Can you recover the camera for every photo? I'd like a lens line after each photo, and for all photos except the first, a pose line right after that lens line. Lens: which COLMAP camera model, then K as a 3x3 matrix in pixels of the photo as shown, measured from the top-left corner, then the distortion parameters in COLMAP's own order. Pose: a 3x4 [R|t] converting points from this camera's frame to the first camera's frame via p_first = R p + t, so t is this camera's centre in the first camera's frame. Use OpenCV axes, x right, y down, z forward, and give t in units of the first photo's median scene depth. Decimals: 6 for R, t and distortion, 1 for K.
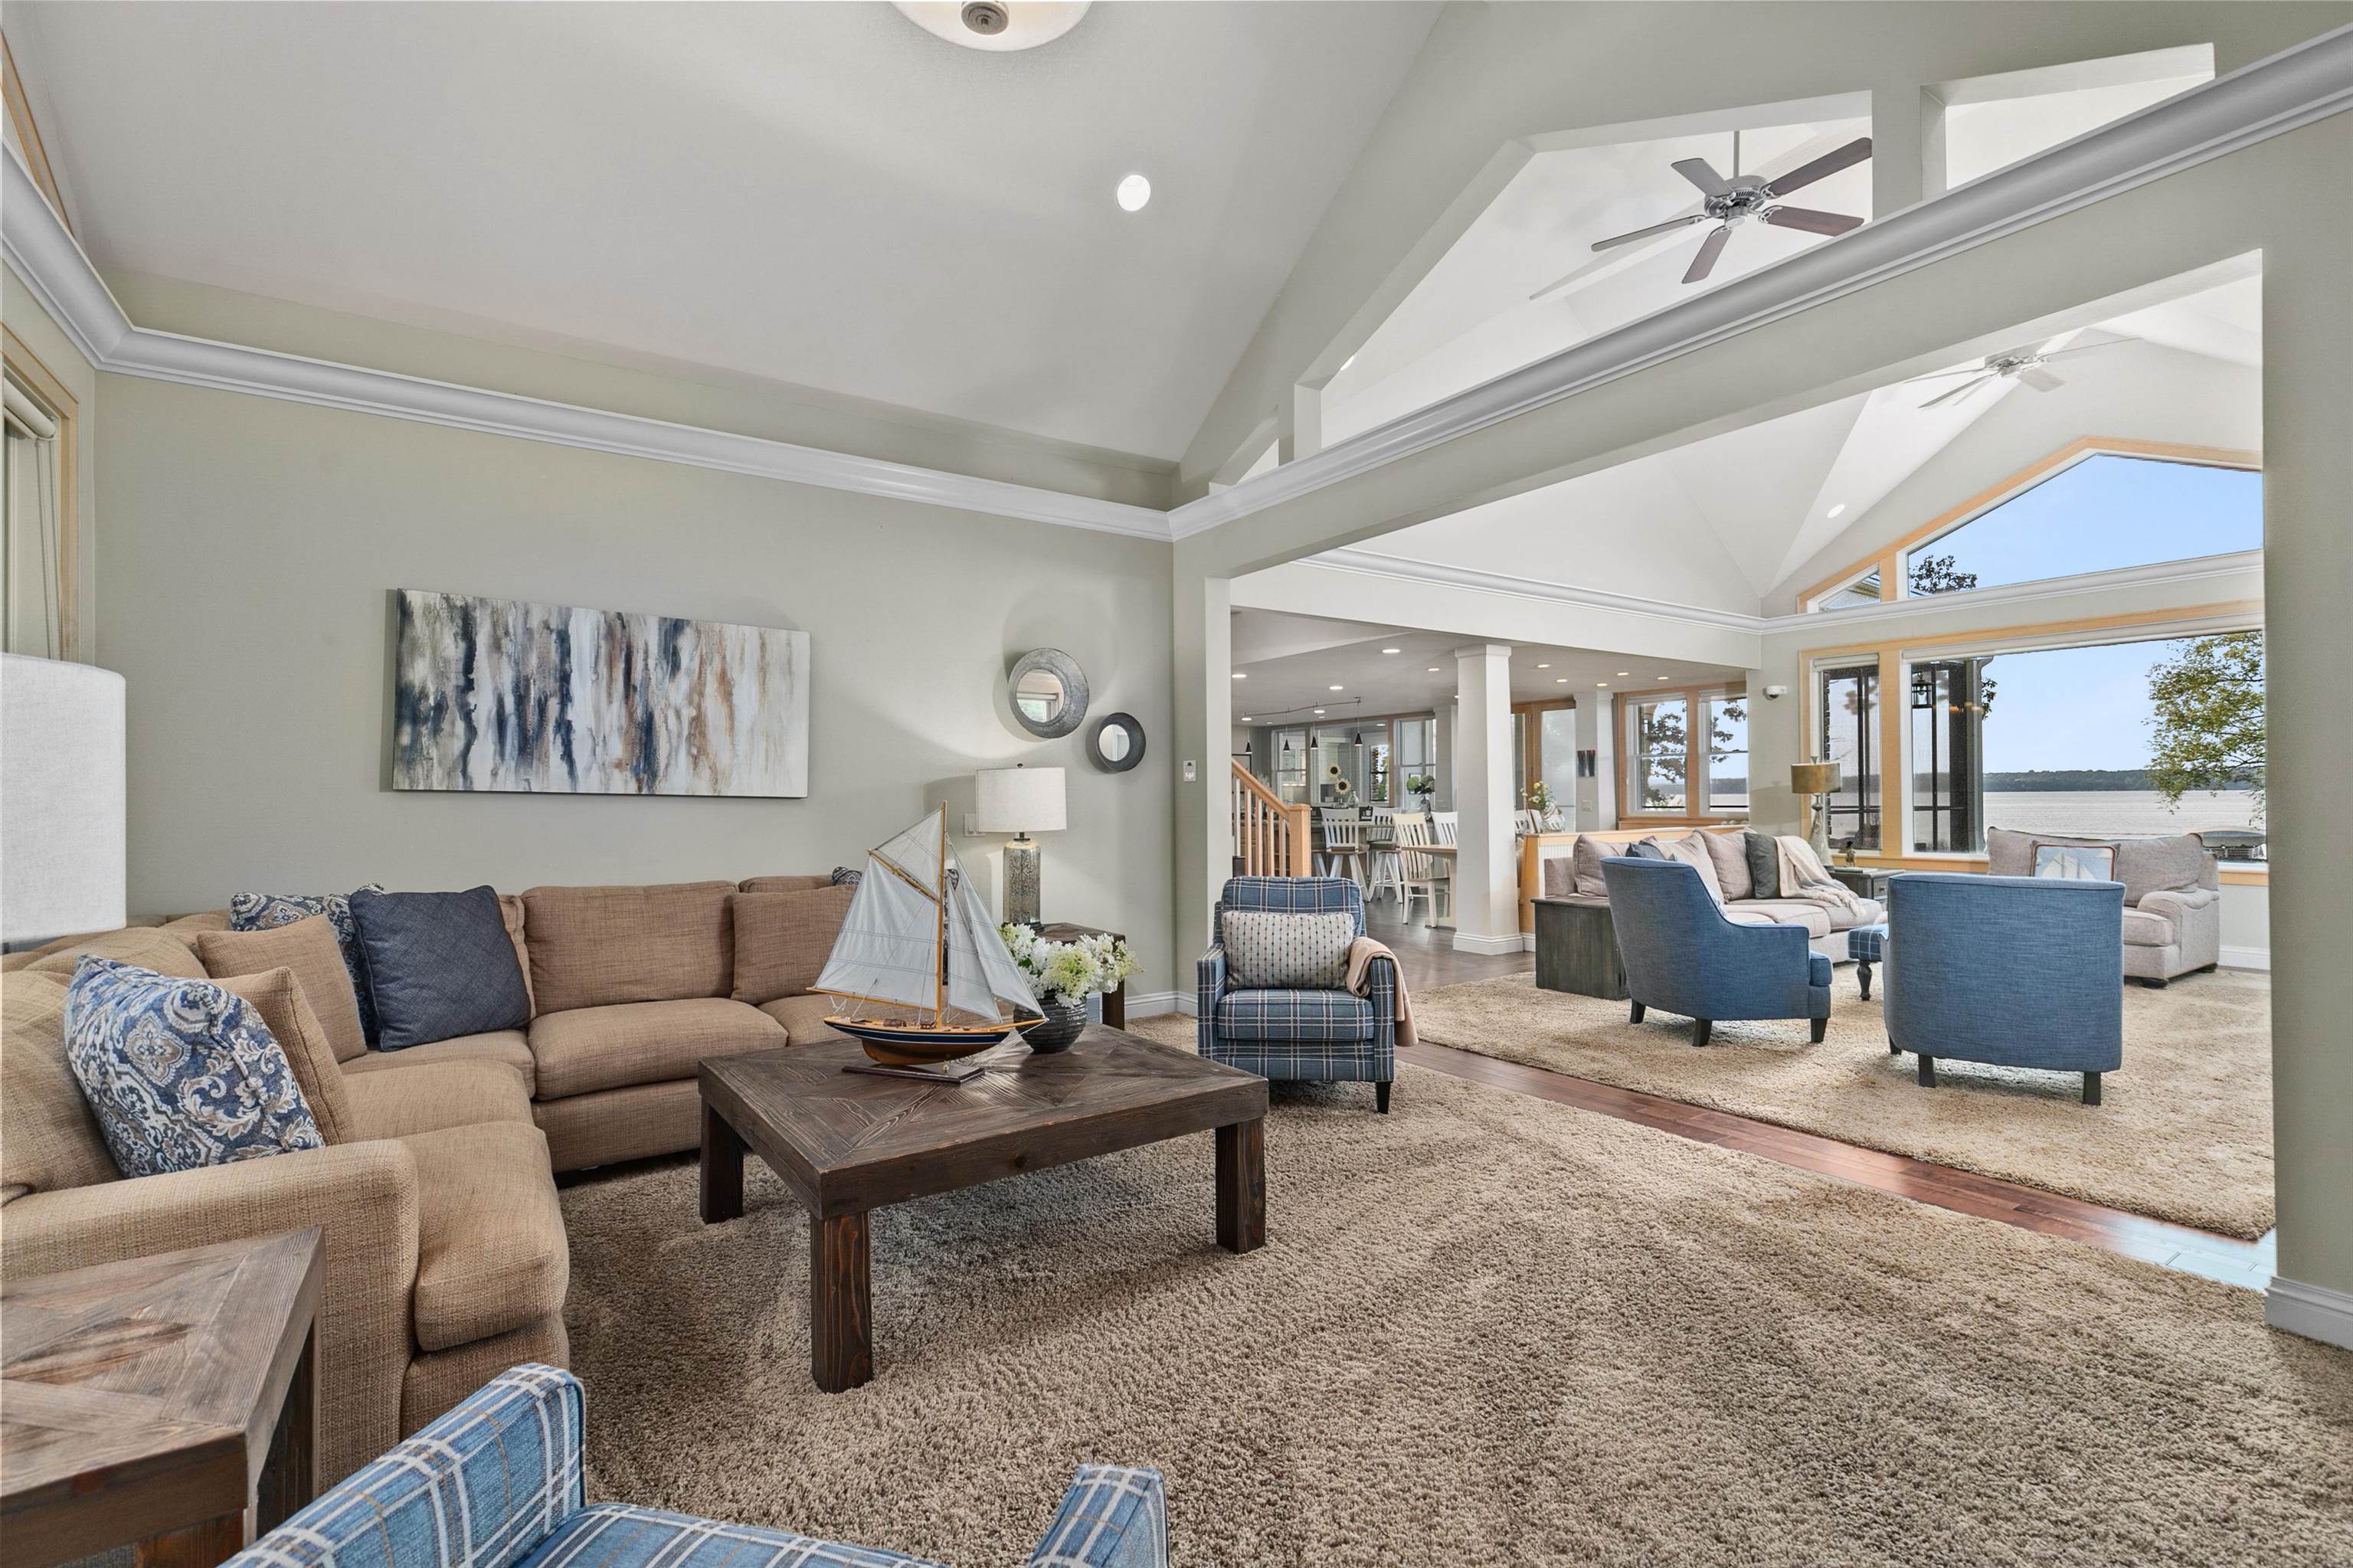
lens RADIAL K [[1058.6, 0, 1173.4], [0, 1058.6, 790.8], [0, 0, 1]] dist [0.008646, 0.000208]
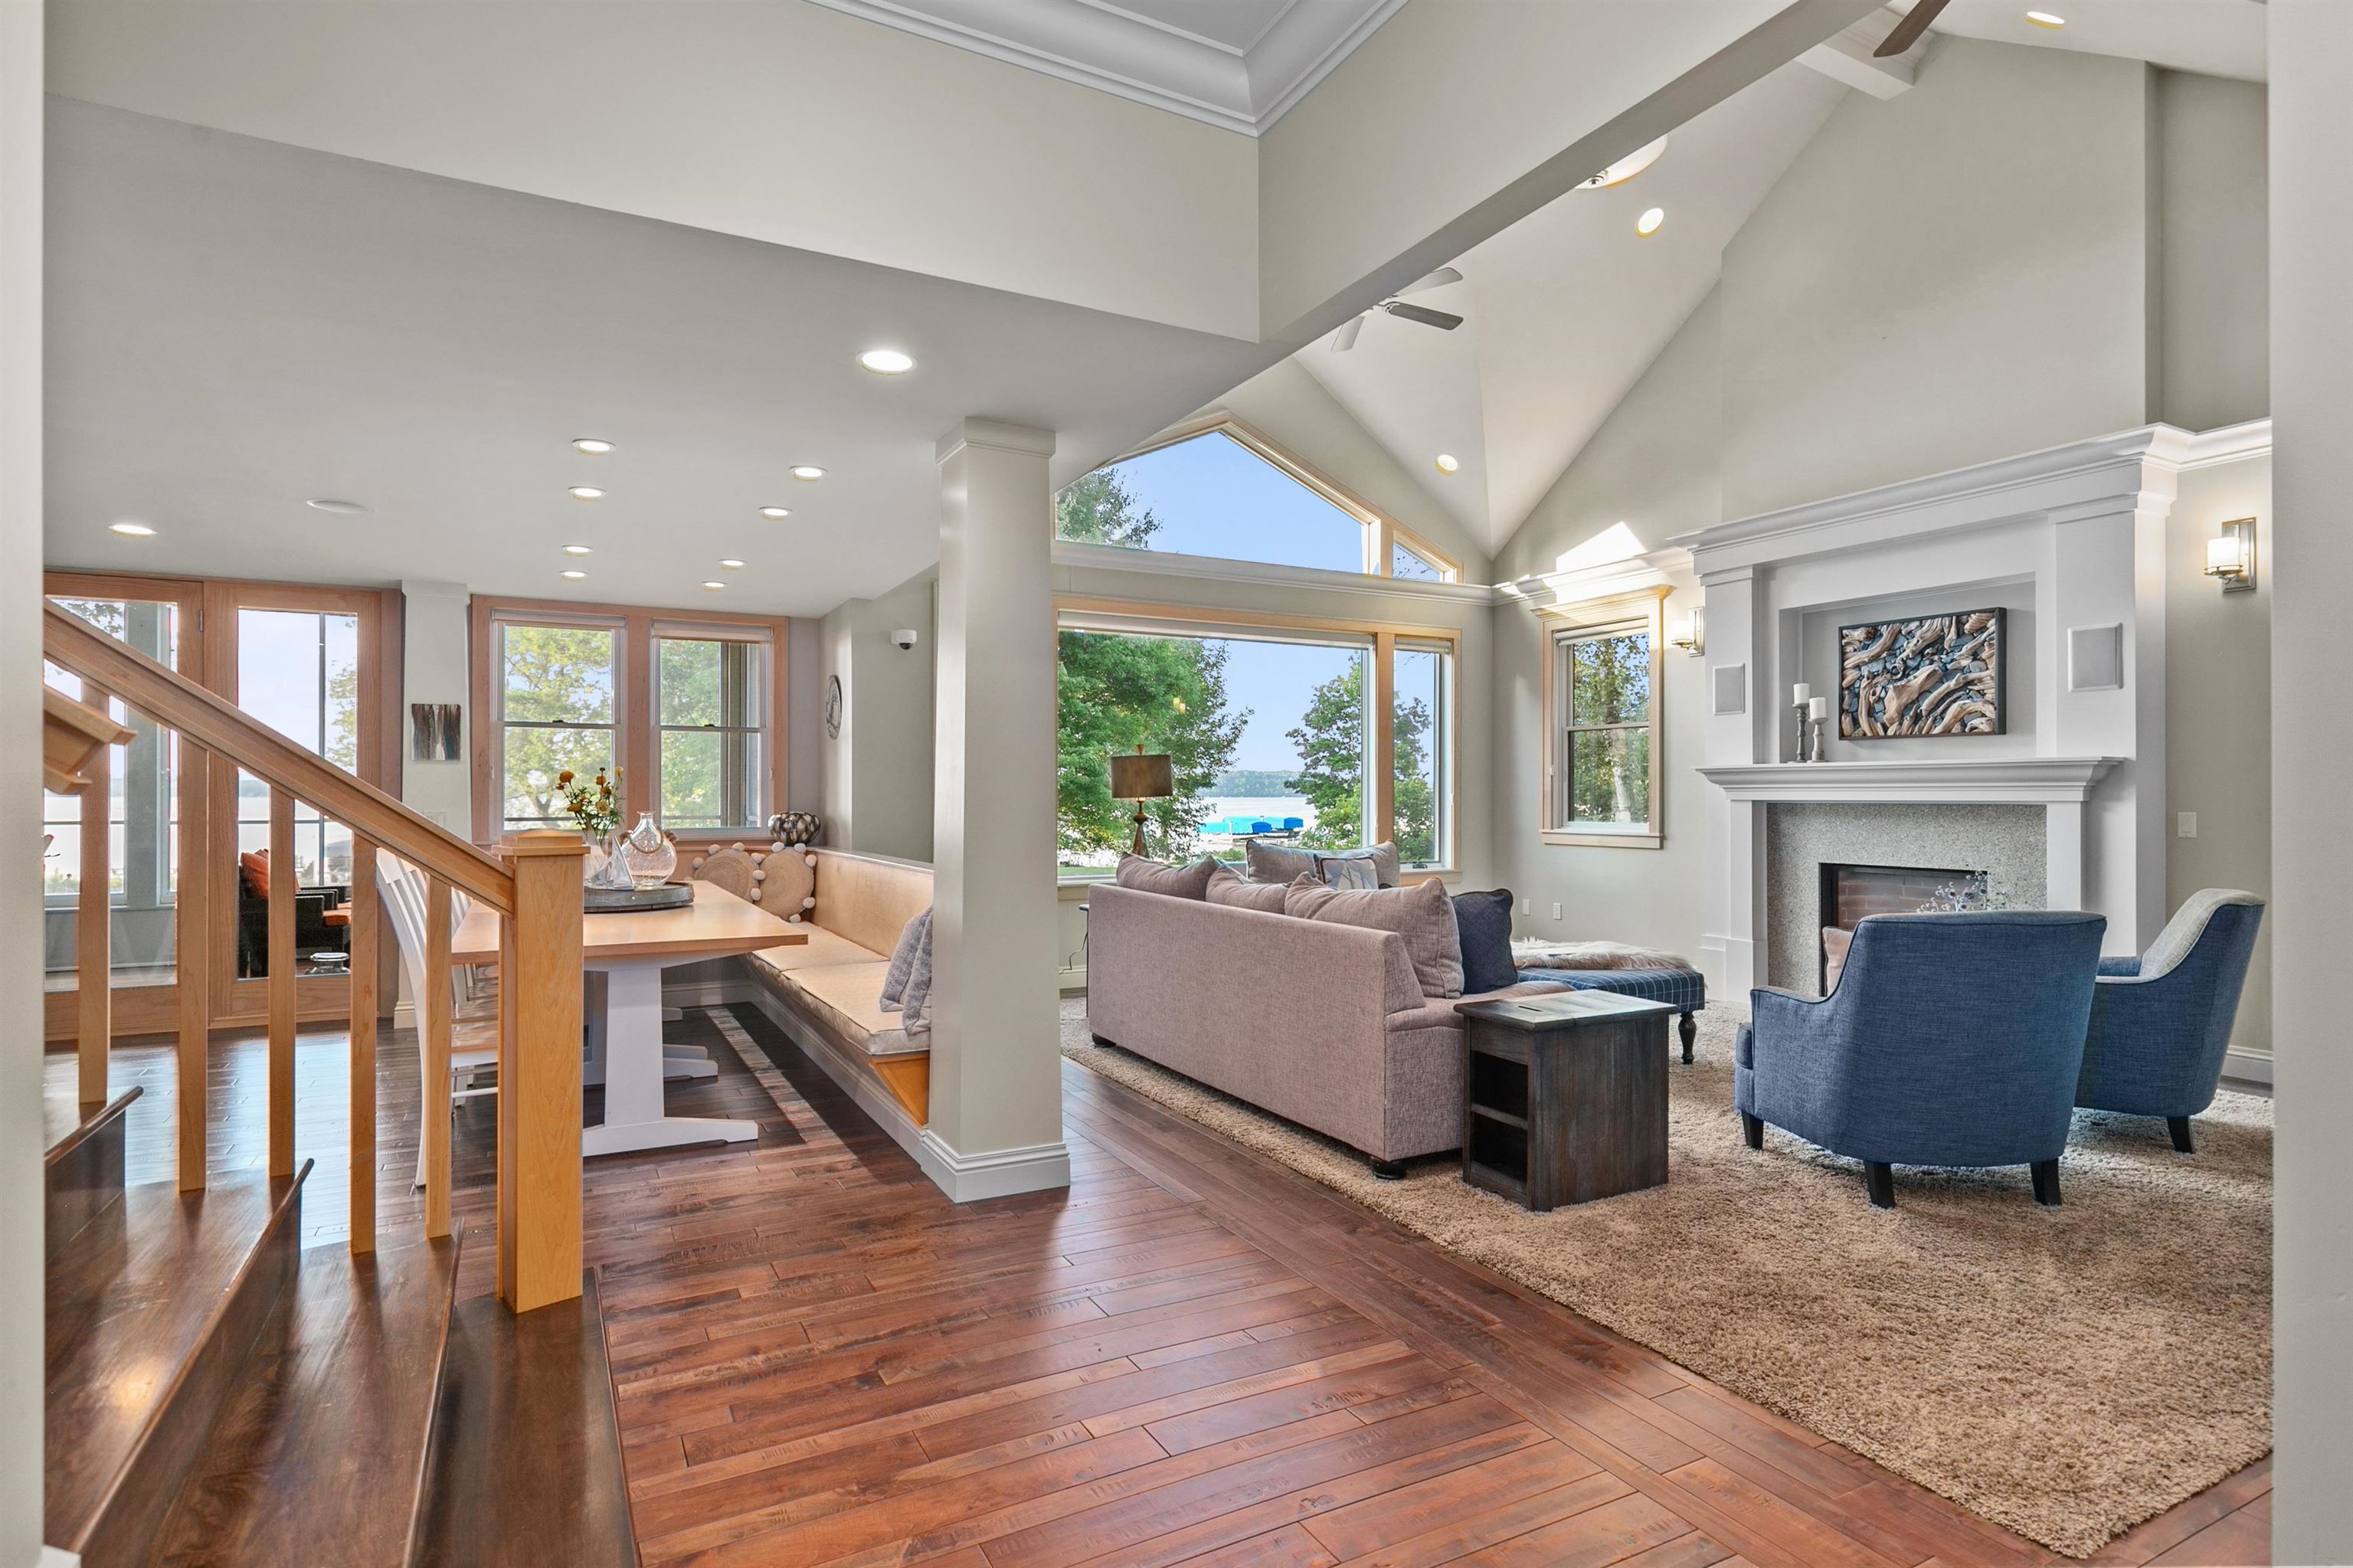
lens RADIAL K [[1205.3, 0, 1176.4], [0, 1205.3, 787.6], [0, 0, 1]] dist [-0.000220, -0.000262]
pose [[0.105261, 0.014181, 0.994344, -0.107090], [-0.006921, 0.999885, -0.013527, 0.004096], [-0.994421, -0.005458, 0.105347, 0.597647]]
